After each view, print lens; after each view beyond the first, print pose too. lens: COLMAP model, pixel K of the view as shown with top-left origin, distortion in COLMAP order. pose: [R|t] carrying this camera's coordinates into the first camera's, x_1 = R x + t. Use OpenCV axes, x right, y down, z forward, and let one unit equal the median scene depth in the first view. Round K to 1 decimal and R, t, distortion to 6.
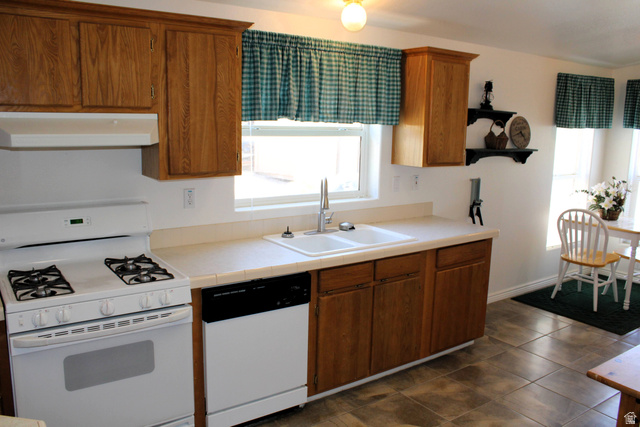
lens RADIAL K [[542.0, 0, 321.1], [0, 542.0, 216.2], [0, 0, 1]] dist [-0.145687, 0.119441]
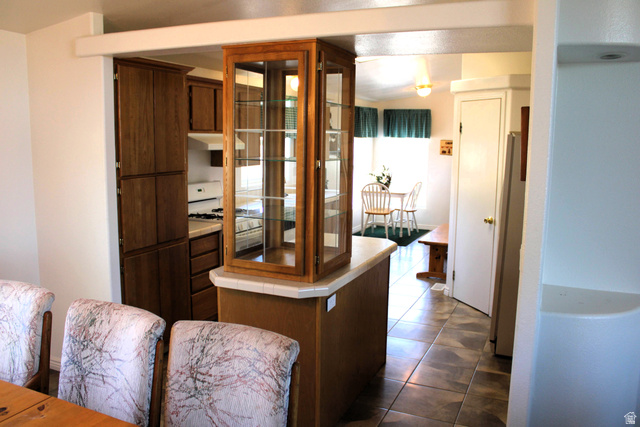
lens RADIAL K [[542.0, 0, 316.5], [0, 542.0, 212.9], [0, 0, 1]] dist [-0.145687, 0.119441]
pose [[0.865331, -0.074293, 0.495664, -0.625970], [0.086193, 0.996278, -0.001149, 0.076256], [-0.493734, 0.043717, 0.868514, -0.513260]]
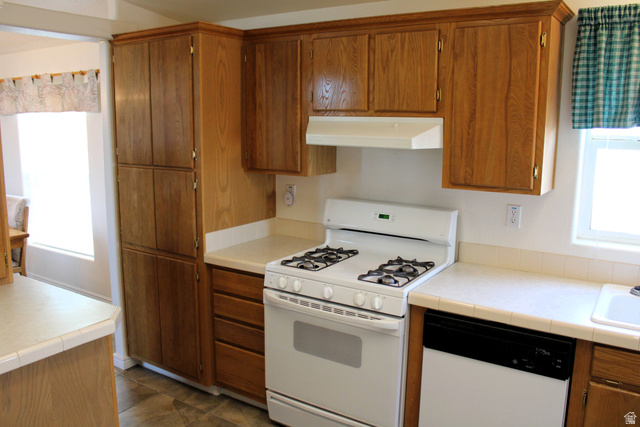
lens RADIAL K [[542.0, 0, 316.5], [0, 542.0, 217.7], [0, 0, 1]] dist [-0.145687, 0.119441]
pose [[0.362273, 0.149985, -0.919926, 0.302111], [-0.165515, 0.981634, 0.094865, -0.041603], [0.917258, 0.117895, 0.380444, 0.263961]]
